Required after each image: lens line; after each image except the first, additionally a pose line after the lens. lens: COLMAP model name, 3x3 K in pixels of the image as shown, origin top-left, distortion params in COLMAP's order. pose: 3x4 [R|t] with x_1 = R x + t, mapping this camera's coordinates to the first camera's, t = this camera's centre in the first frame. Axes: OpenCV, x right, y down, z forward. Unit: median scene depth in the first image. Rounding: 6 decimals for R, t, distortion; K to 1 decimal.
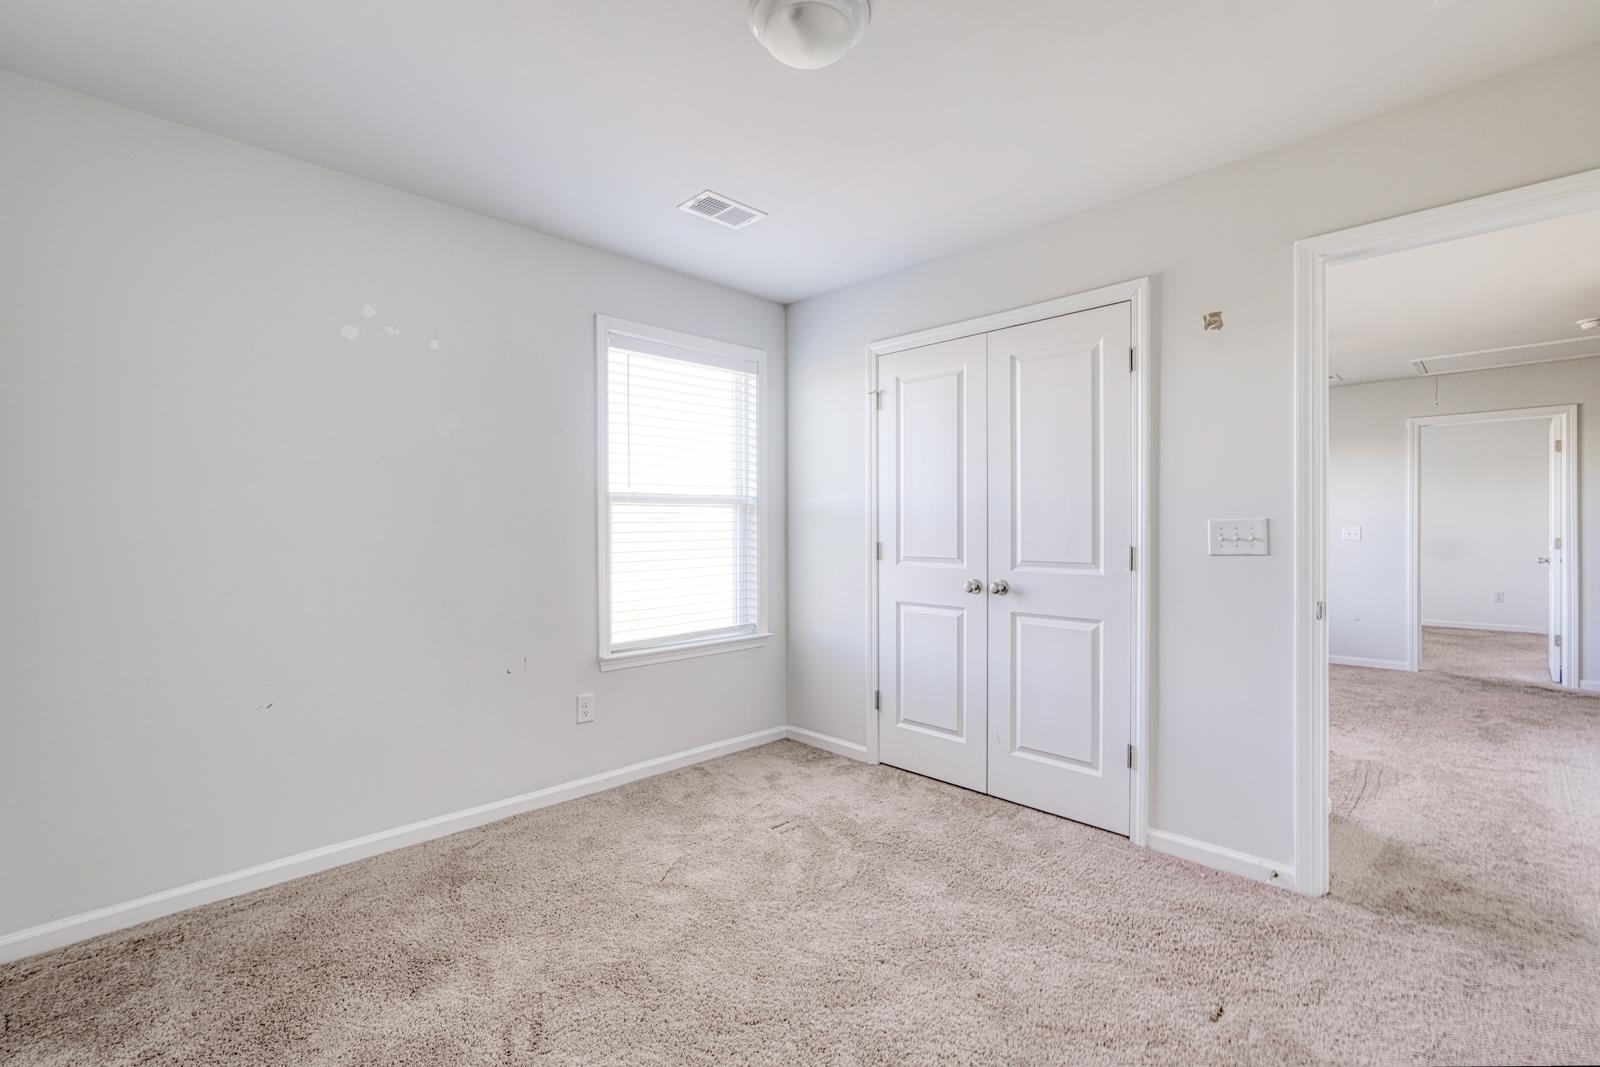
lens RADIAL K [[719.8, 0, 800.0], [0, 719.8, 526.1], [0, 0, 1]] dist [-0.012961, 0.008044]
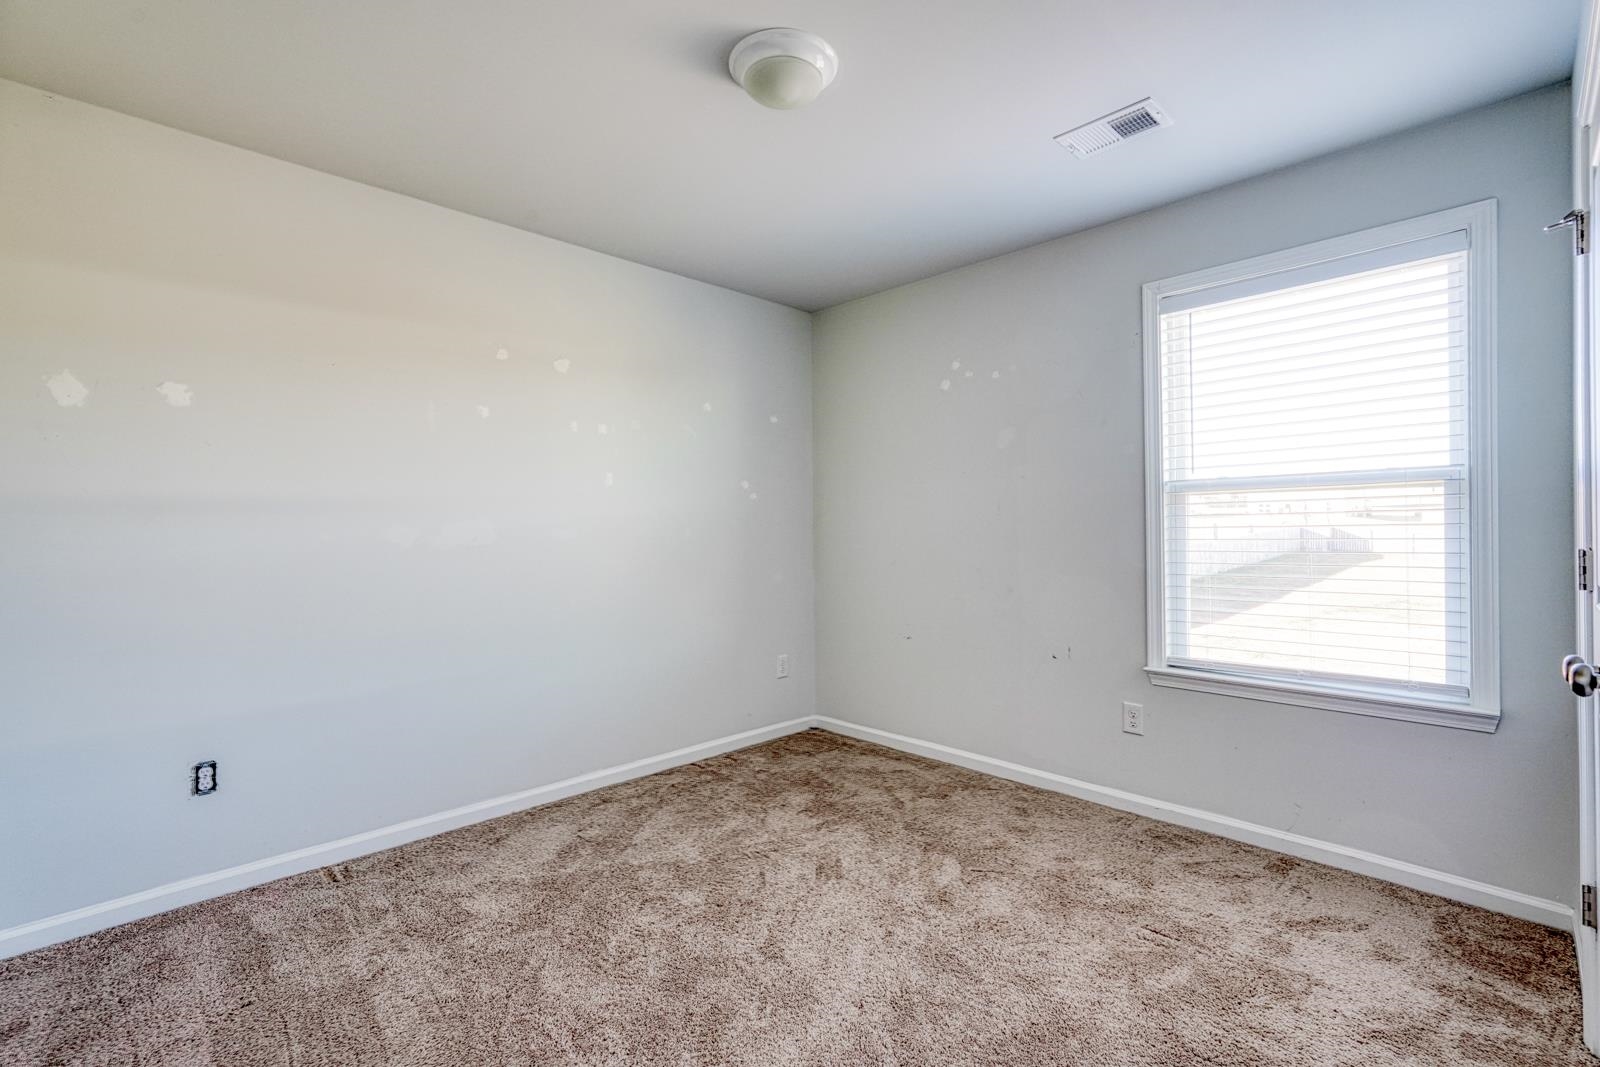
lens RADIAL K [[719.8, 0, 800.0], [0, 719.8, 526.1], [0, 0, 1]] dist [-0.012961, 0.008044]
pose [[-0.014481, -0.004176, -0.999886, 0.608305], [0.006406, 0.999970, -0.004269, 0.008025], [0.999875, -0.006467, -0.014454, 0.568869]]
